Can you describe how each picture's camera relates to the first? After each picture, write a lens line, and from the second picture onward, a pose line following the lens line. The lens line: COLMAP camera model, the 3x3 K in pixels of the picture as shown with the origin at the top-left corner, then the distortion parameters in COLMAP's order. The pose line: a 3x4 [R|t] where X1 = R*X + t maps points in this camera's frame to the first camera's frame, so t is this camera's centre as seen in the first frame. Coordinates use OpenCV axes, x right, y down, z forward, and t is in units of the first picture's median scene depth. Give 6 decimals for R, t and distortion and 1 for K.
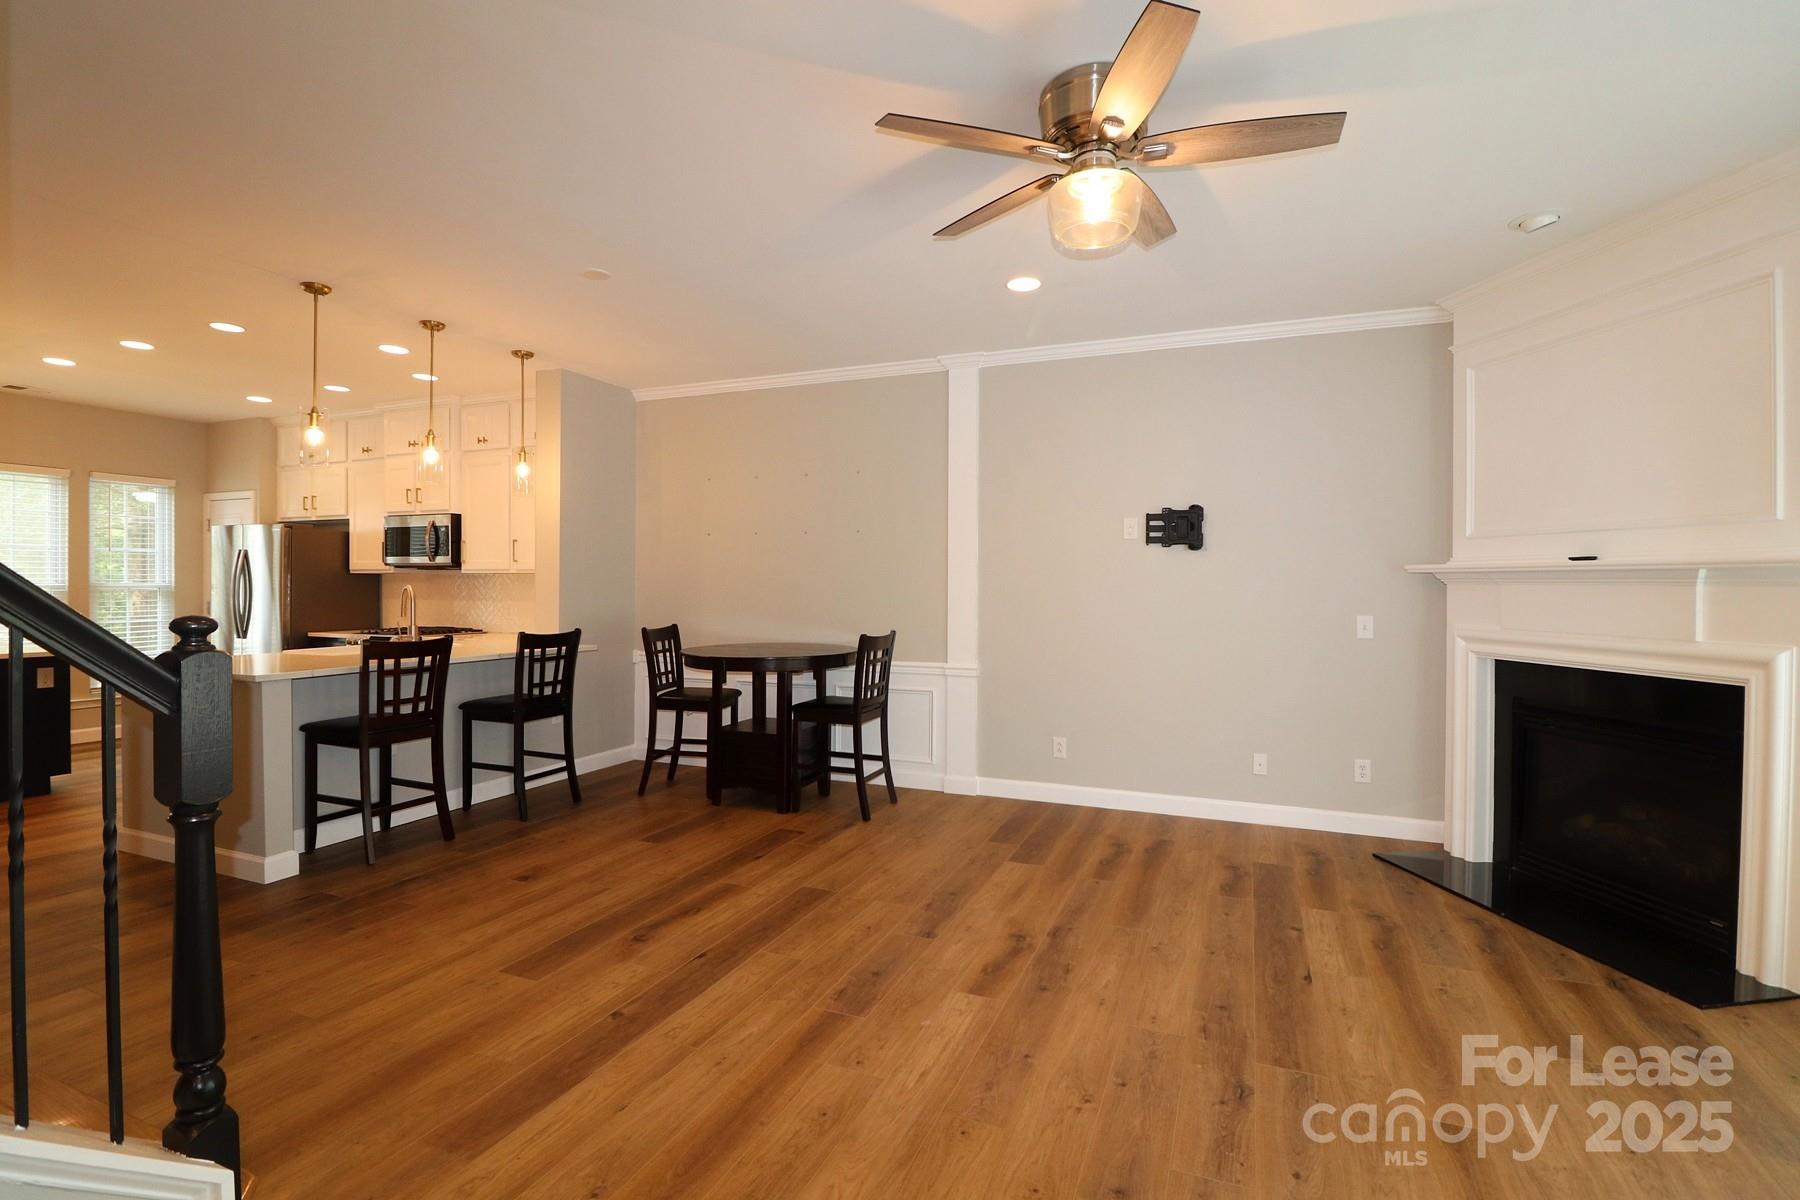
lens RADIAL K [[827.0, 0, 907.4], [0, 827.0, 595.4], [0, 0, 1]] dist [0.000932, -0.013585]
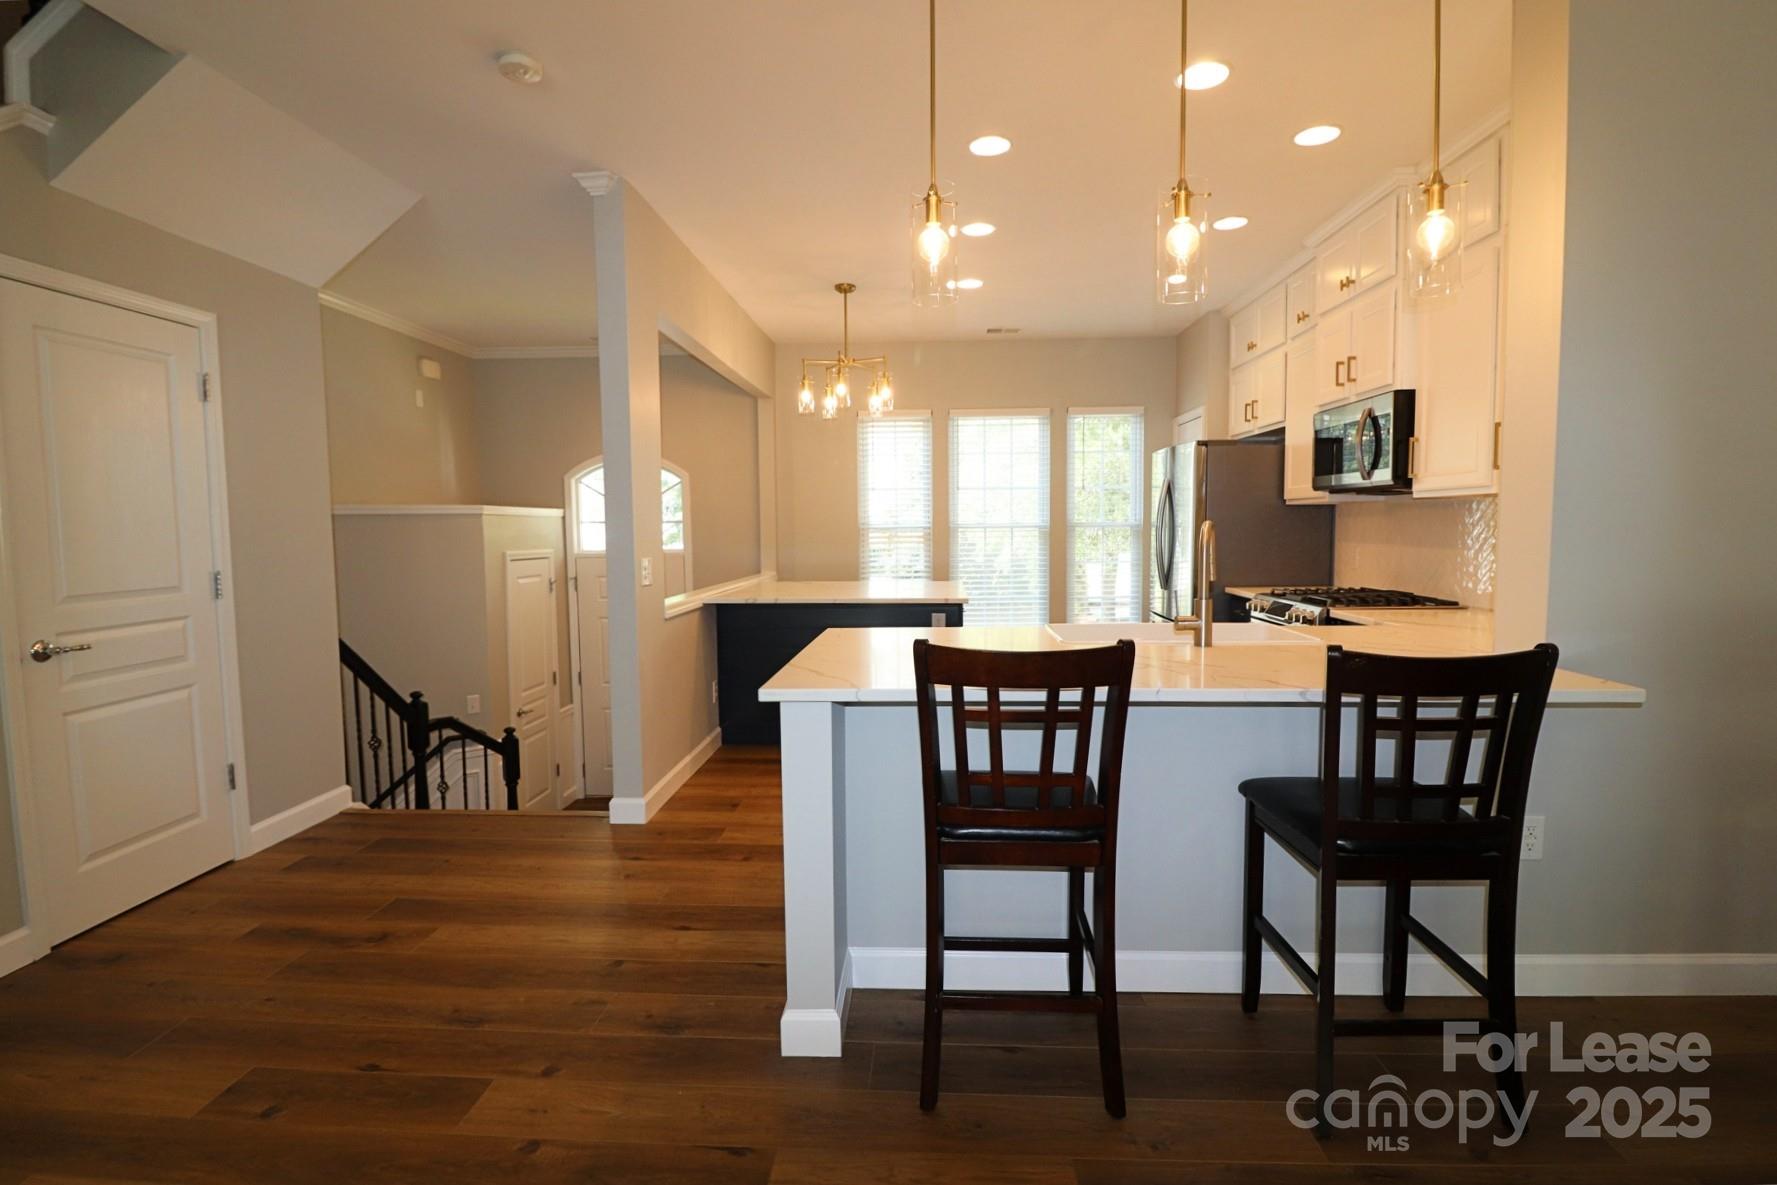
lens RADIAL K [[828.2, 0, 894.6], [0, 828.2, 583.2], [0, 0, 1]] dist [-0.001137, -0.013697]
pose [[0.329020, 0.058815, -0.942490, -0.173425], [0.000571, 0.998046, 0.062481, -0.006450], [0.944323, -0.021096, 0.328343, 0.647776]]
